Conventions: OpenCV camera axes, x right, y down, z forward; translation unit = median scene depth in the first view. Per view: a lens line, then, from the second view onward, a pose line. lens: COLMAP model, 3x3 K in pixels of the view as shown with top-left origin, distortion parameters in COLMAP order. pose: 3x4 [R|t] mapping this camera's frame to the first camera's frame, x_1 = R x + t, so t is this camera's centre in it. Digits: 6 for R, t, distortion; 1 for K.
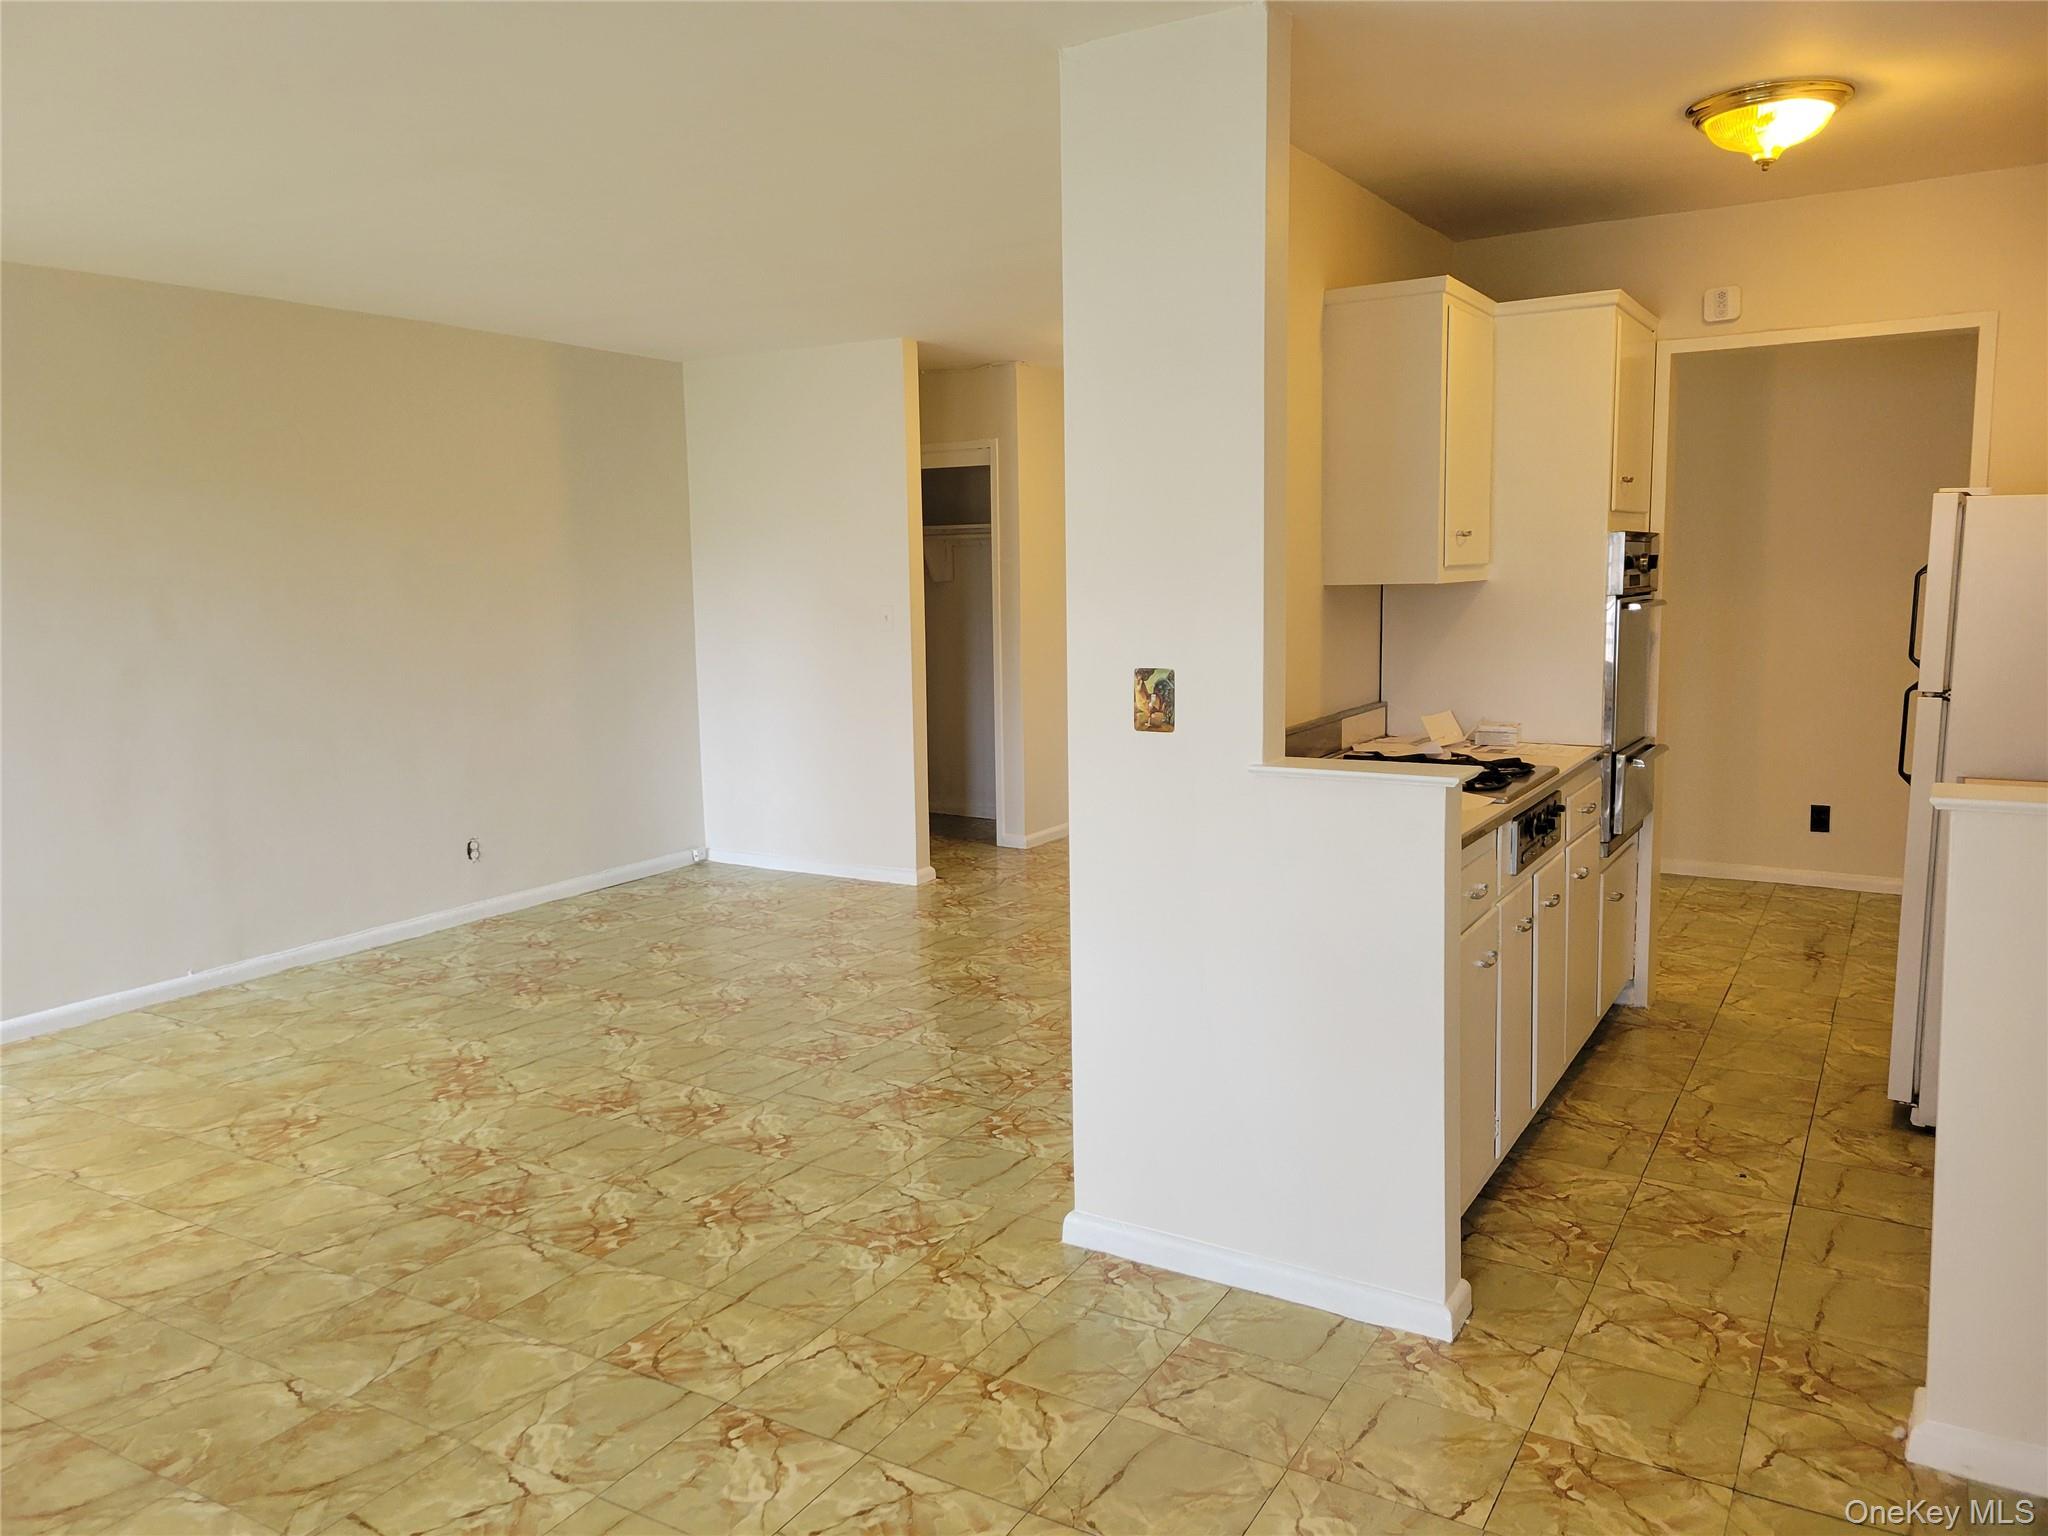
lens RADIAL K [[1555.8, 0, 970.7], [0, 1555.8, 755.4], [0, 0, 1]] dist [0.054557, -0.004838]
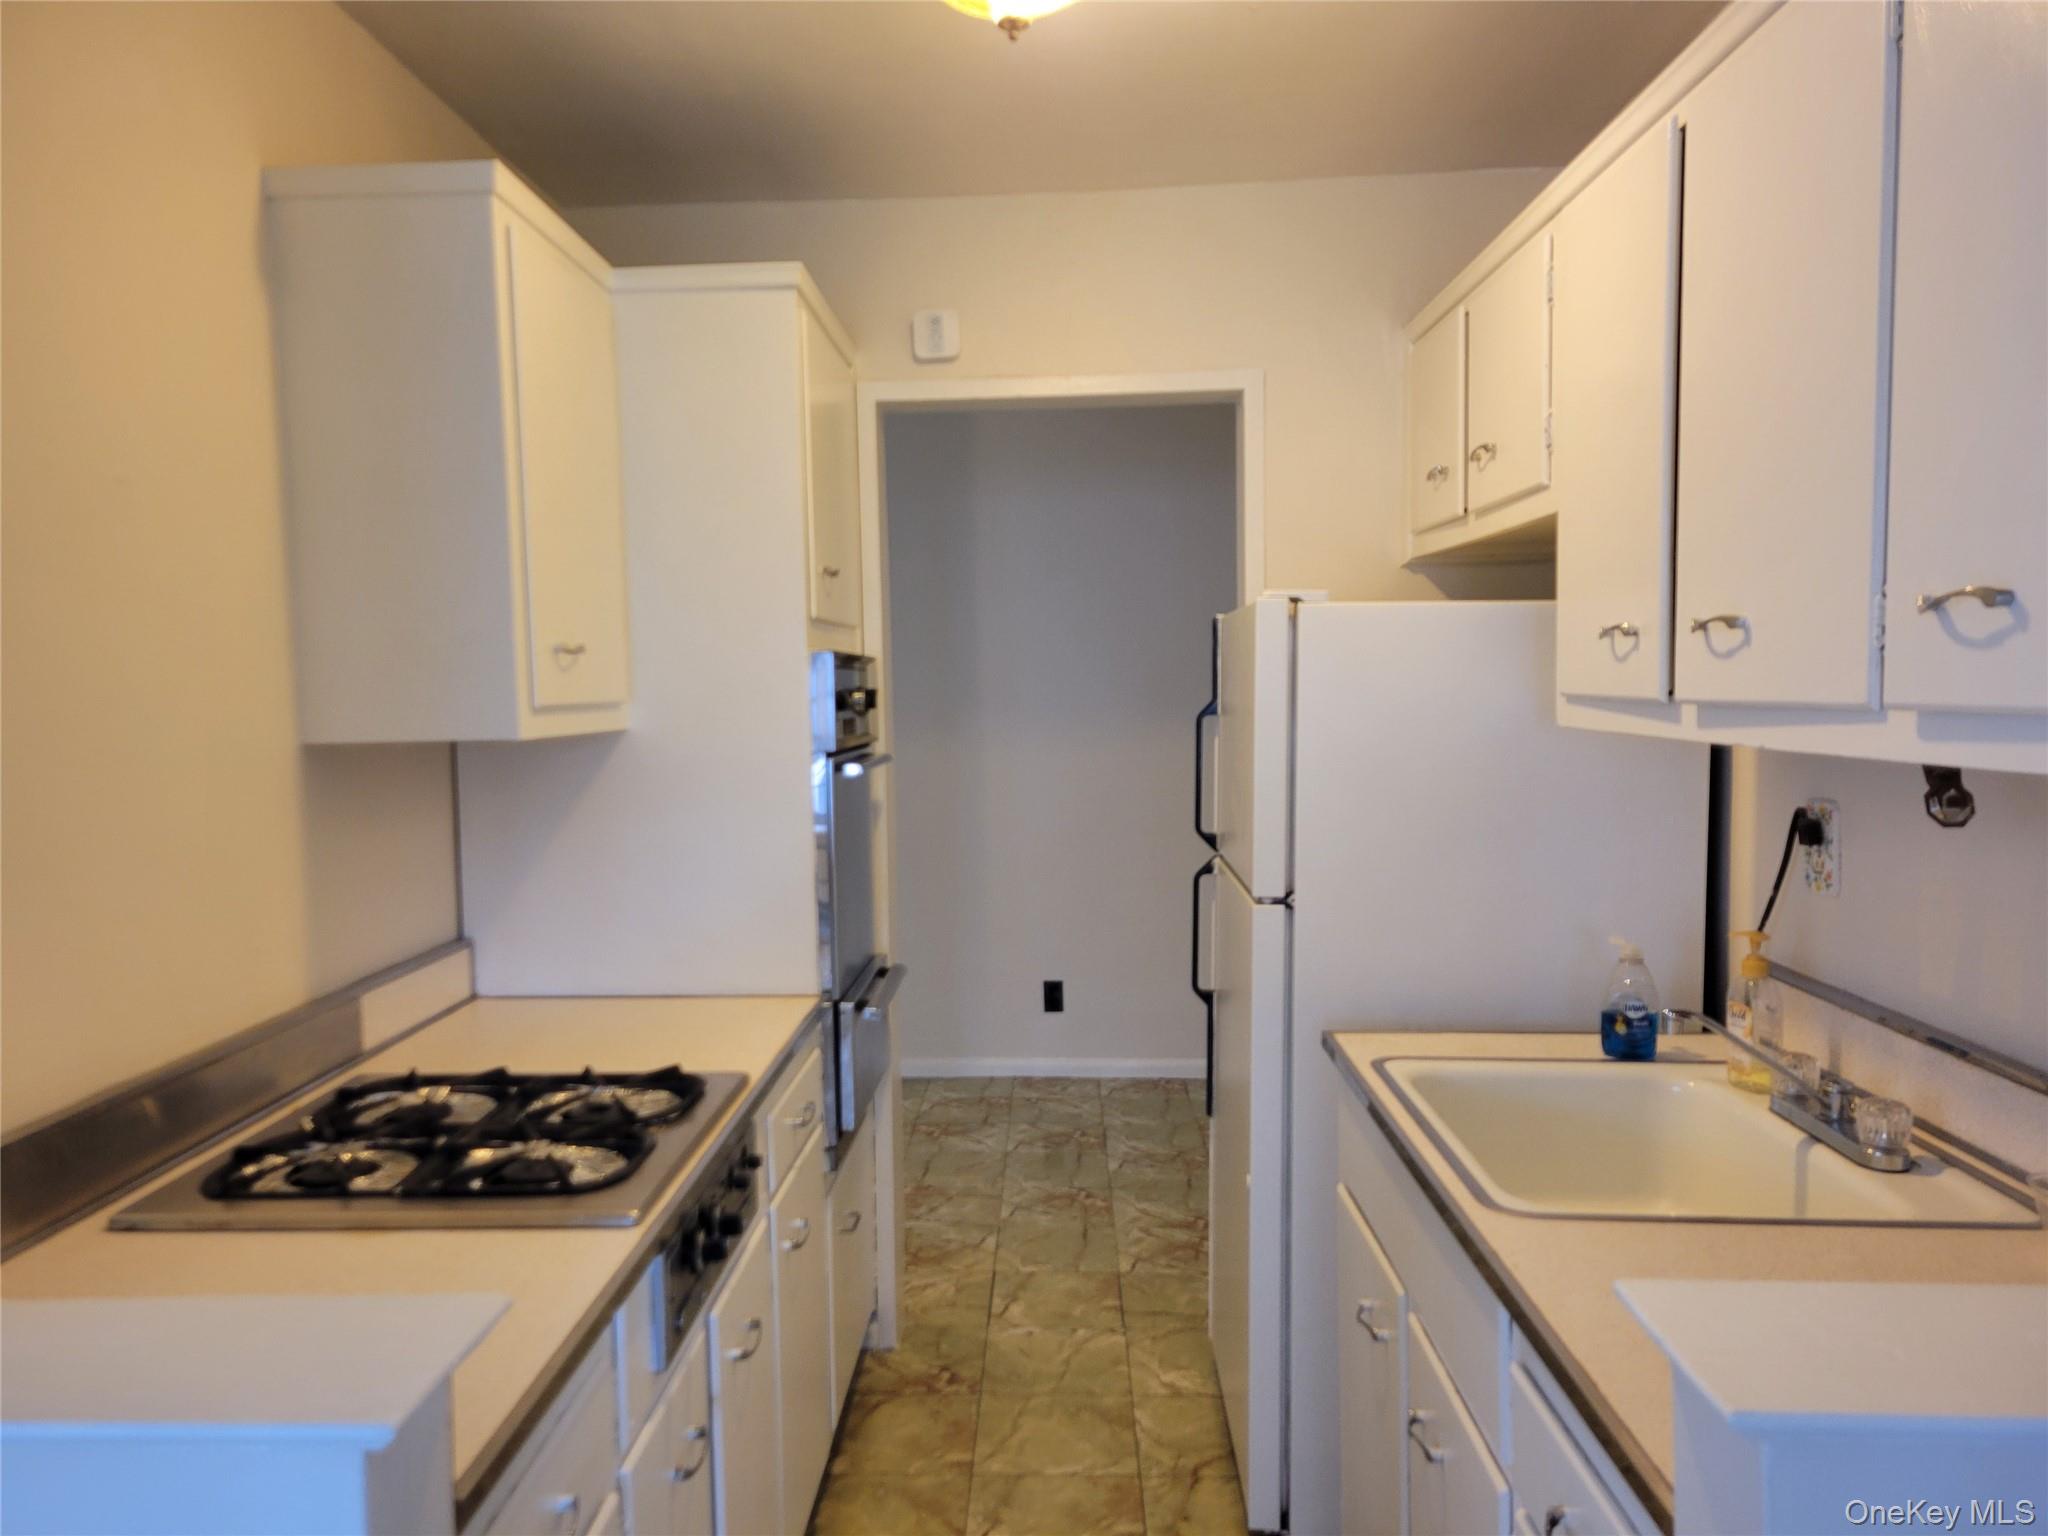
lens RADIAL K [[1555.8, 0, 970.7], [0, 1555.8, 755.4], [0, 0, 1]] dist [0.054557, -0.004838]
pose [[0.884099, -0.020946, 0.466830, 0.162549], [0.060642, 0.995690, -0.070170, -0.050578], [-0.463348, 0.090347, 0.881559, 0.401841]]
